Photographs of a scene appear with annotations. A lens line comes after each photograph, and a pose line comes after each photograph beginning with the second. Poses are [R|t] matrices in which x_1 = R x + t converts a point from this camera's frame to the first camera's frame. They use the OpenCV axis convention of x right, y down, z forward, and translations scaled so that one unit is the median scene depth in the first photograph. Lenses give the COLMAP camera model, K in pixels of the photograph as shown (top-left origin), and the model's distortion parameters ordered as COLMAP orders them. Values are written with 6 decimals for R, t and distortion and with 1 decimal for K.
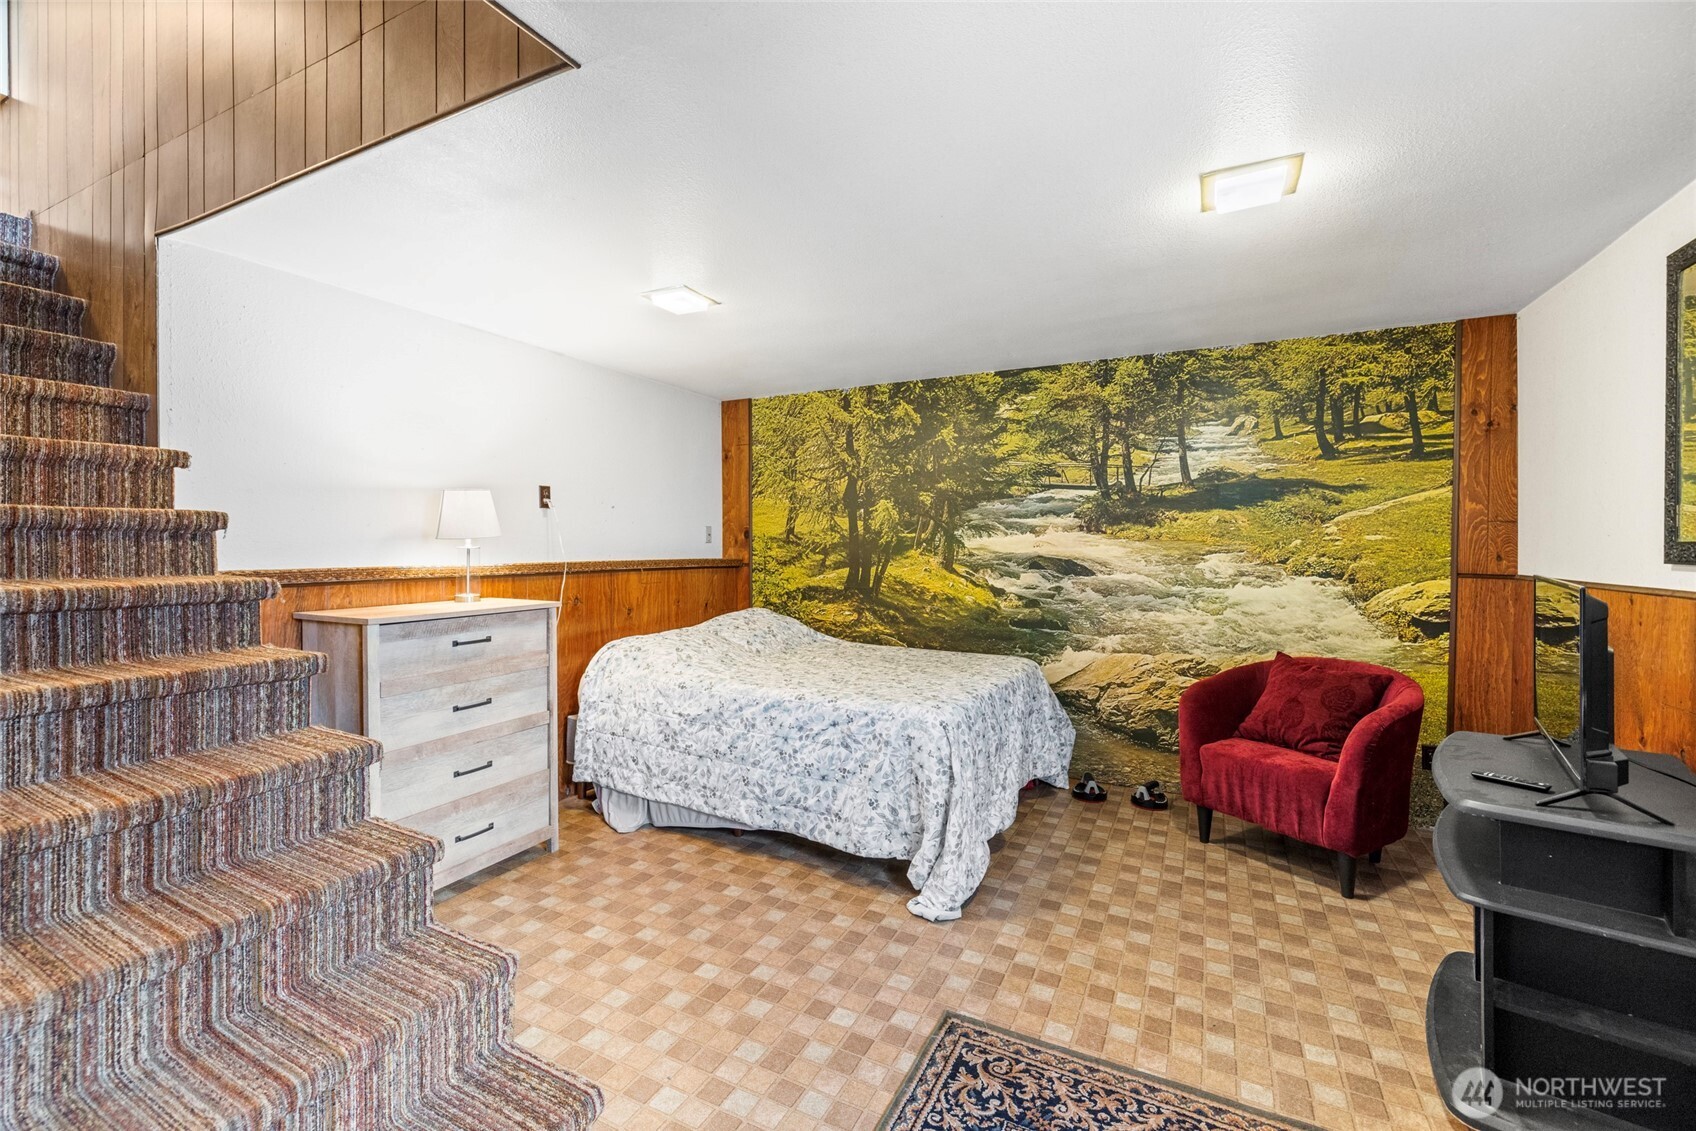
lens RADIAL K [[709.7, 0, 831.8], [0, 709.7, 549.9], [0, 0, 1]] dist [0.001356, 0.000181]
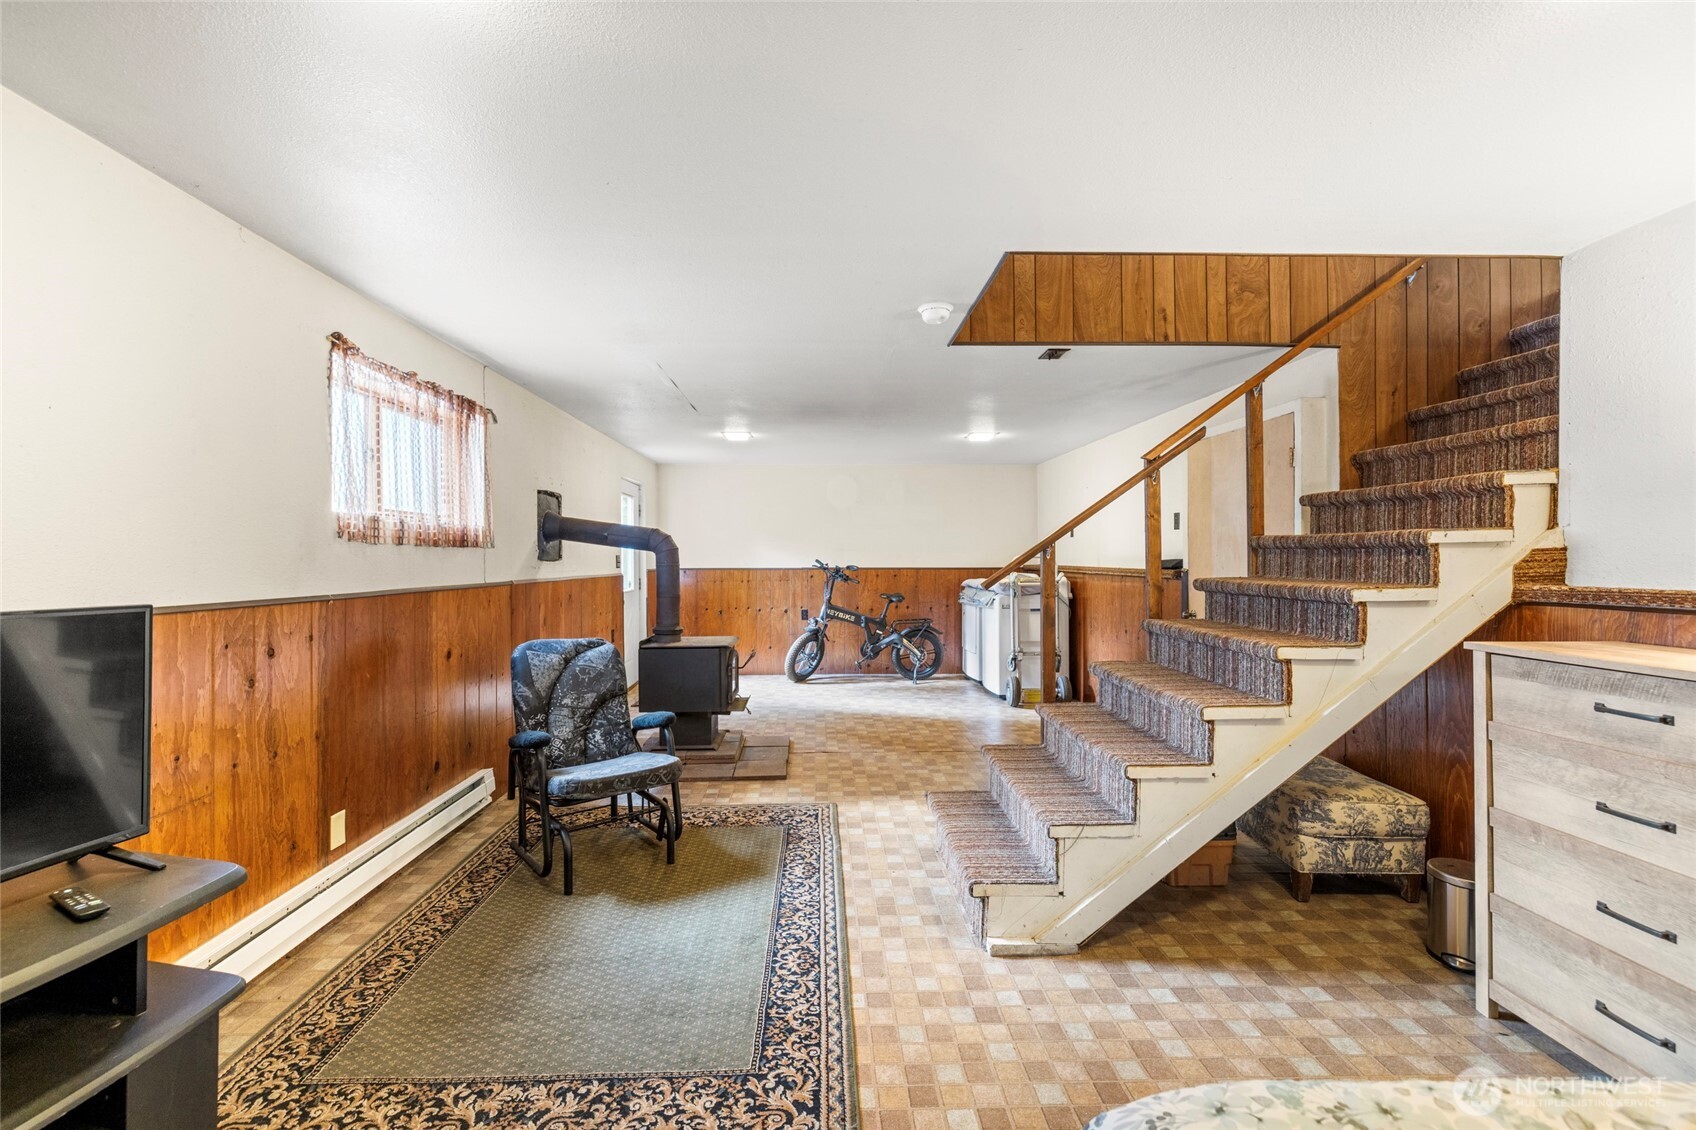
lens RADIAL K [[709.7, 0, 839.5], [0, 709.7, 558.5], [0, 0, 1]] dist [0.001356, 0.000181]
pose [[-0.867111, -0.001517, -0.498113, 0.651228], [-0.005420, 0.999965, 0.006389, -0.012070], [0.498086, 0.008240, -0.867088, 1.912648]]
